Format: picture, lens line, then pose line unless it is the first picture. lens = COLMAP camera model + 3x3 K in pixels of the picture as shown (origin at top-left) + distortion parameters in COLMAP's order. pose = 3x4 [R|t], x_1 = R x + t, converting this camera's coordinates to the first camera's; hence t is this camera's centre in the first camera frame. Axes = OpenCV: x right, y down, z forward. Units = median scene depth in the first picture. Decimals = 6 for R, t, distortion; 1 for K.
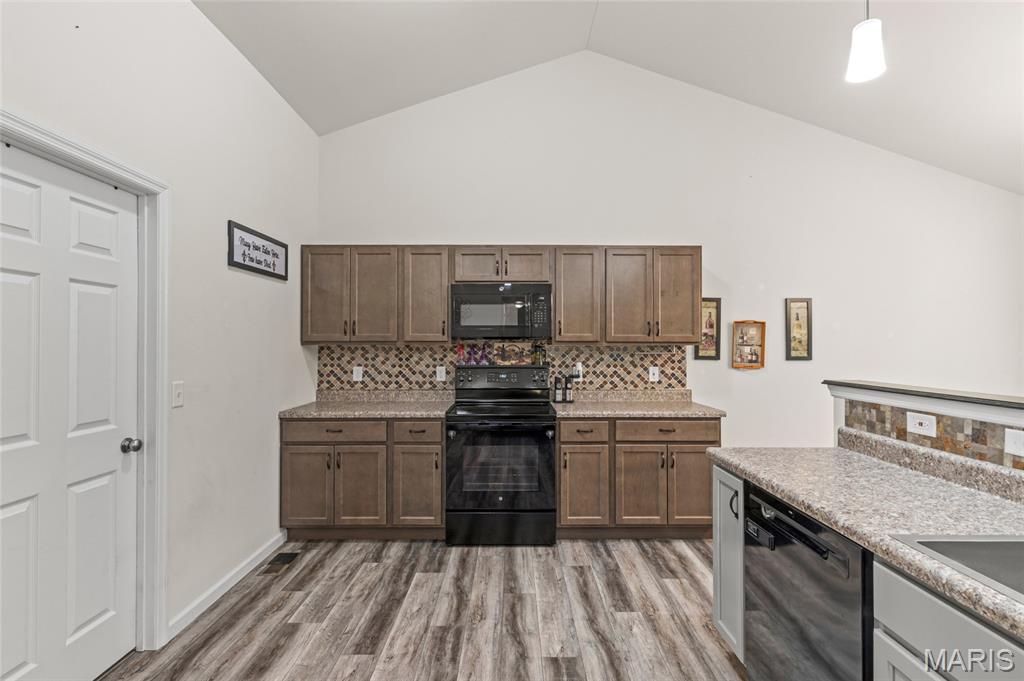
lens RADIAL K [[459.4, 0, 514.7], [0, 459.4, 341.0], [0, 0, 1]] dist [-0.002475, -0.000530]
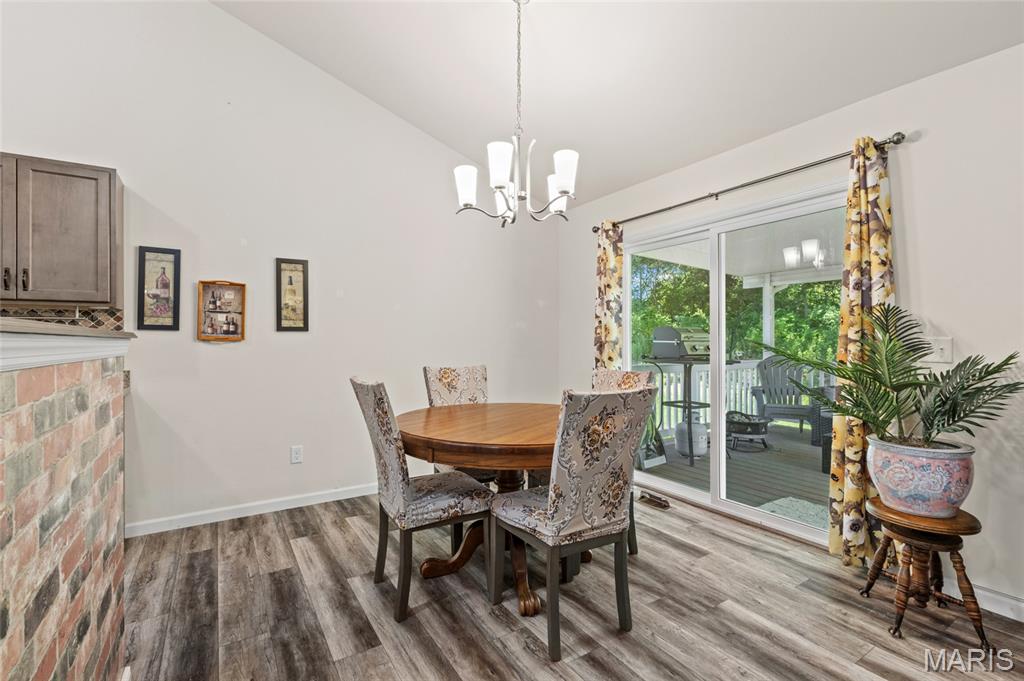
lens RADIAL K [[459.4, 0, 512.7], [0, 459.4, 340.1], [0, 0, 1]] dist [-0.002475, -0.000530]
pose [[0.844211, -0.004375, 0.535993, 0.557926], [0.002380, 0.999987, 0.004414, 0.061092], [-0.536006, -0.002451, 0.844211, 0.057952]]
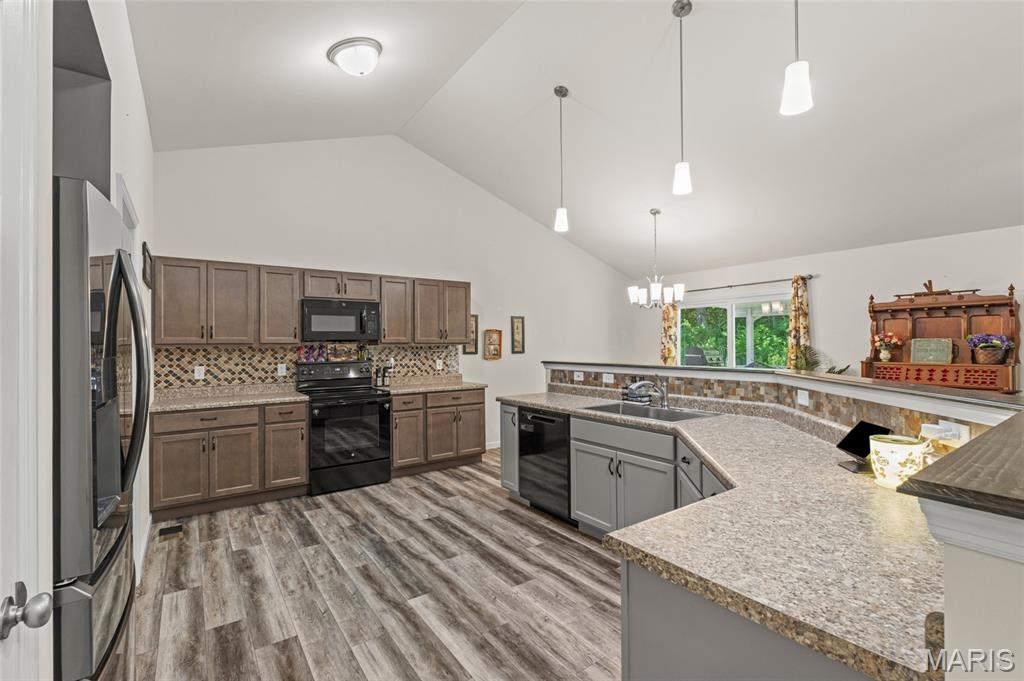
lens RADIAL K [[459.4, 0, 512.9], [0, 459.4, 341.6], [0, 0, 1]] dist [-0.002475, -0.000530]
pose [[0.816333, -0.003328, 0.577572, -0.401327], [0.003957, 0.999992, 0.000169, -0.001931], [-0.577568, 0.002148, 0.816340, -0.392870]]
